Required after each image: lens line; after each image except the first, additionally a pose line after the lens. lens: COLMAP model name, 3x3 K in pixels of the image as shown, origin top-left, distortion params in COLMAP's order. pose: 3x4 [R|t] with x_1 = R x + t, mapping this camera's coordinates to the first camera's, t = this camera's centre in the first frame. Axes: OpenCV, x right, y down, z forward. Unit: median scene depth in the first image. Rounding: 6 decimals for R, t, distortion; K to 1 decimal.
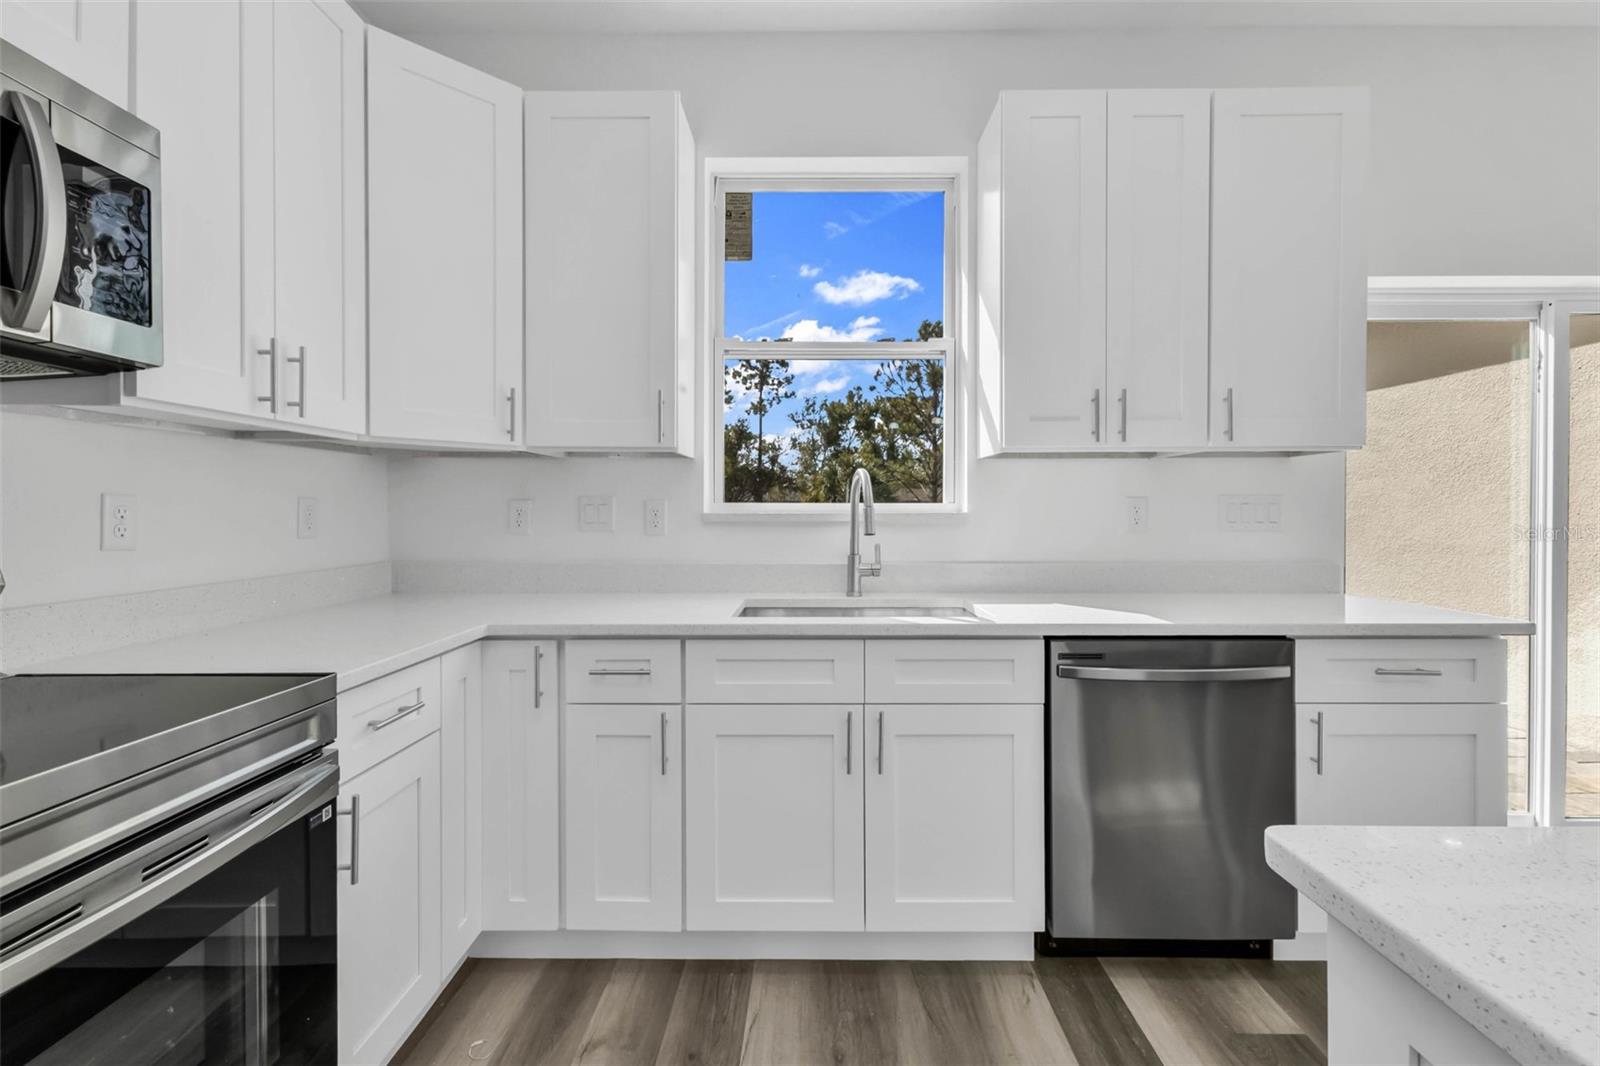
lens RADIAL K [[683.1, 0, 818.0], [0, 683.1, 514.1], [0, 0, 1]] dist [0.012146, -0.000605]
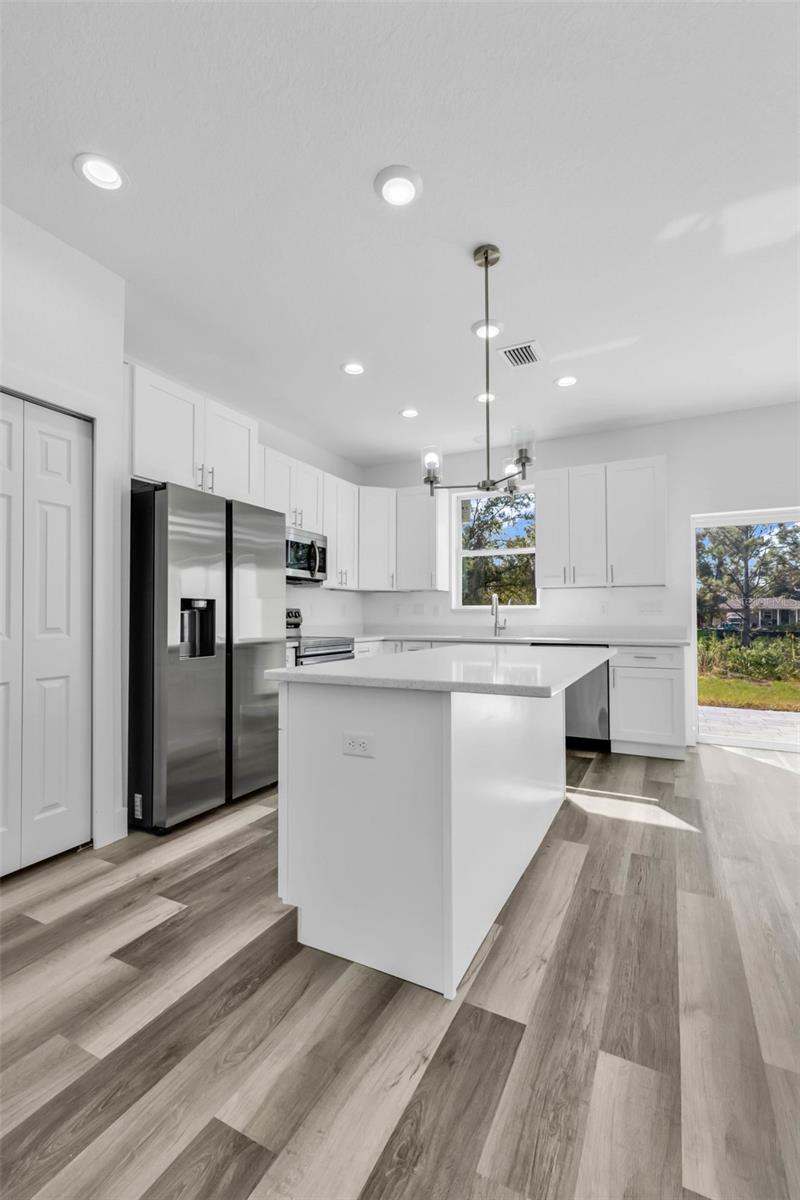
lens RADIAL K [[527.7, 0, 420.6], [0, 527.7, 606.1], [0, 0, 1]] dist [0.010810, 0.000120]
pose [[0.902155, -0.008385, -0.431331, 0.749046], [-0.002247, 0.999706, -0.024135, 0.044339], [0.431407, 0.022743, 0.901871, -1.213642]]
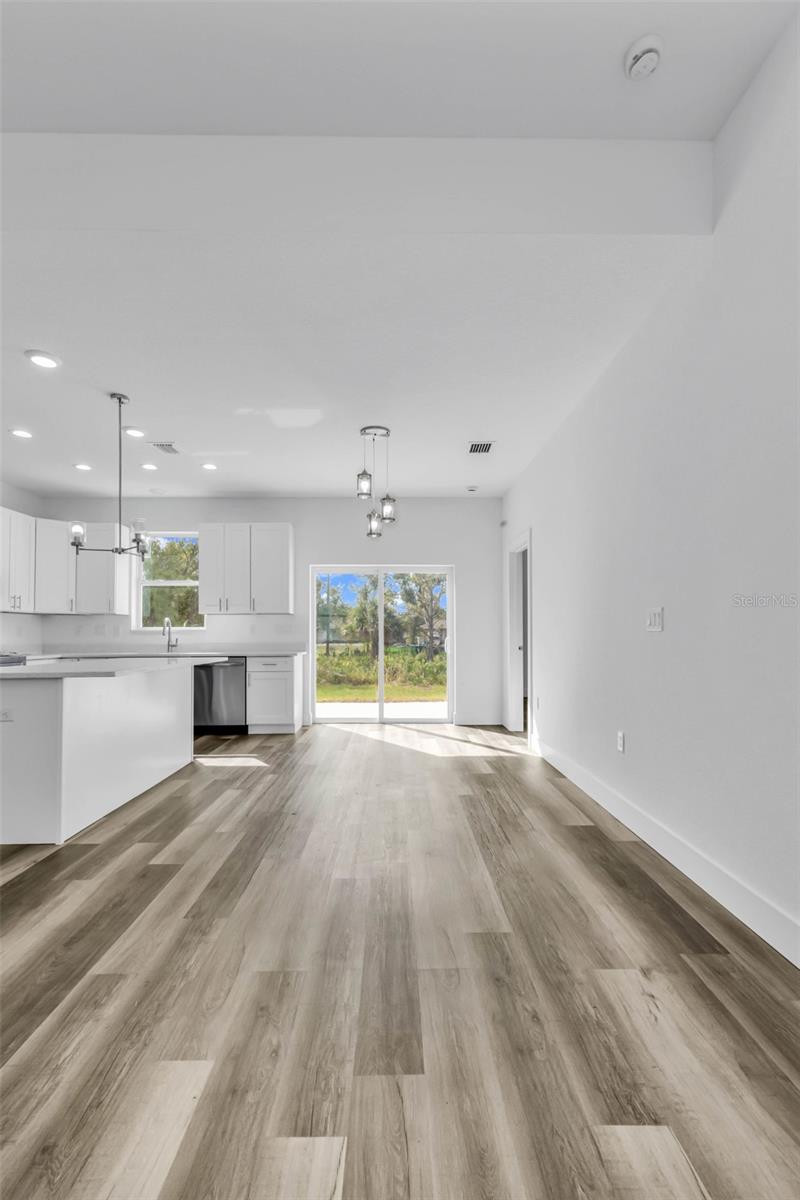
lens RADIAL K [[527.2, 0, 398.7], [0, 527.2, 620.0], [0, 0, 1]] dist [0.003781, 0.000125]
pose [[0.999963, -0.006293, 0.005948, 1.240191], [0.006494, 0.999390, -0.034312, 0.050493], [-0.005729, 0.034350, 0.999393, -1.788652]]
